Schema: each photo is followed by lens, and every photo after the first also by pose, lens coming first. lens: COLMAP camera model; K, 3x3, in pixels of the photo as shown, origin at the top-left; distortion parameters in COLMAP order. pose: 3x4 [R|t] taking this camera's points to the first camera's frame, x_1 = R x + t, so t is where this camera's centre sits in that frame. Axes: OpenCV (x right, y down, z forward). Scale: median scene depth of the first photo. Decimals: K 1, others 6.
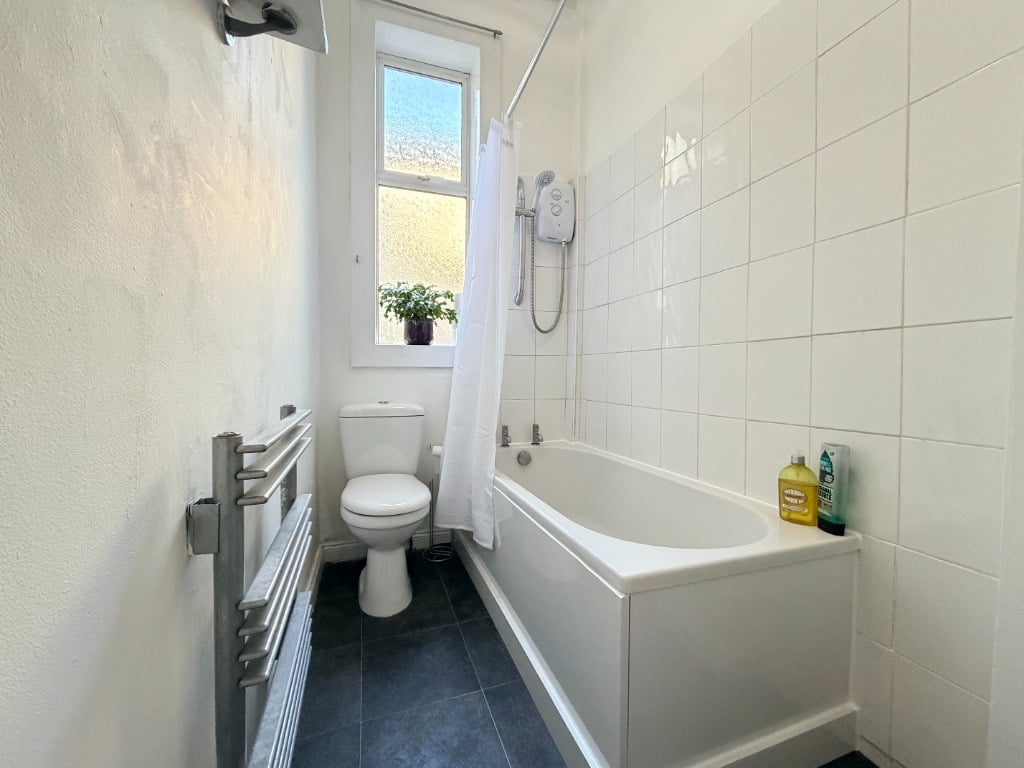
lens RADIAL K [[407.3, 0, 510.1], [0, 407.3, 381.1], [0, 0, 1]] dist [0.002869, -0.000041]
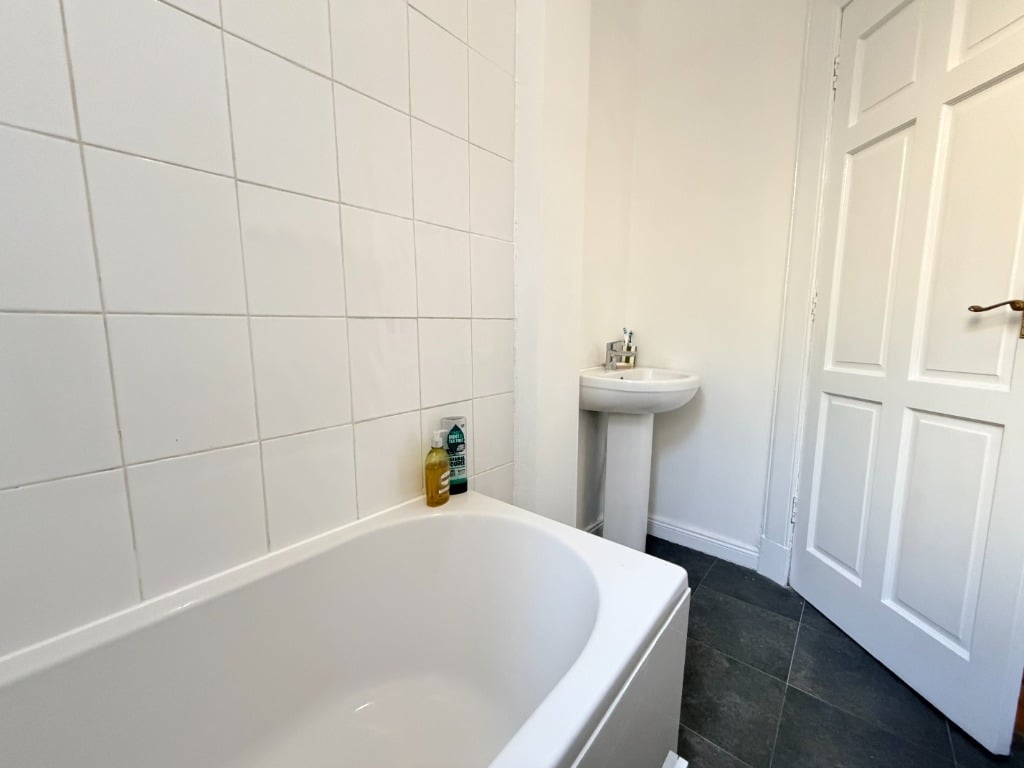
lens RADIAL K [[407.3, 0, 511.6], [0, 407.3, 382.0], [0, 0, 1]] dist [0.002869, -0.000041]
pose [[-0.502025, -0.114861, 0.857192, -0.245959], [0.007903, 0.990491, 0.137351, -0.098263], [-0.864817, 0.075728, -0.496343, 1.424740]]
